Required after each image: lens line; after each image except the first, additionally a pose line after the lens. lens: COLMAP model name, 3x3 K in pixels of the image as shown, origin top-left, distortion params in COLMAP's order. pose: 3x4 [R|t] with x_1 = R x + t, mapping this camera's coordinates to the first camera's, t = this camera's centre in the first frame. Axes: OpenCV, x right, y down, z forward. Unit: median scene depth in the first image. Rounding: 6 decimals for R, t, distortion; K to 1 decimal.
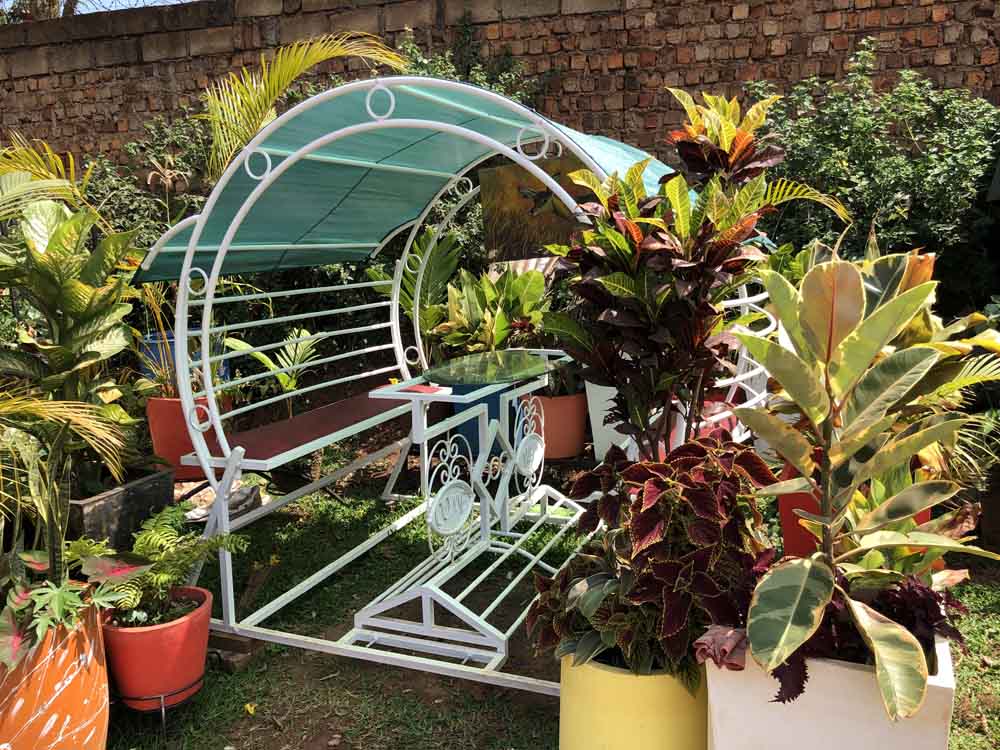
lens RADIAL K [[823.2, 0, 501.2], [0, 823.2, 376.1], [0, 0, 1]] dist [-0.003433, 0.004315]
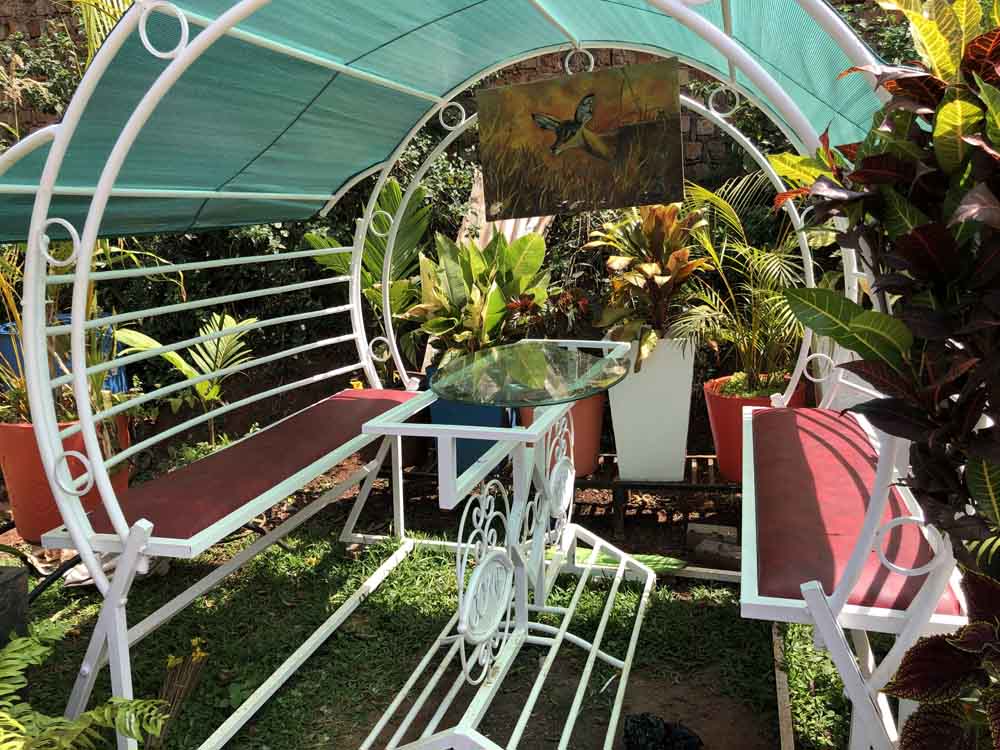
lens RADIAL K [[823.2, 0, 498.5], [0, 823.2, 373.1], [0, 0, 1]] dist [-0.003433, 0.004315]
pose [[0.994082, -0.020554, 0.106666, -0.084124], [0.017715, 0.999465, 0.027494, -0.022535], [-0.107174, -0.025441, 0.993915, 0.262035]]
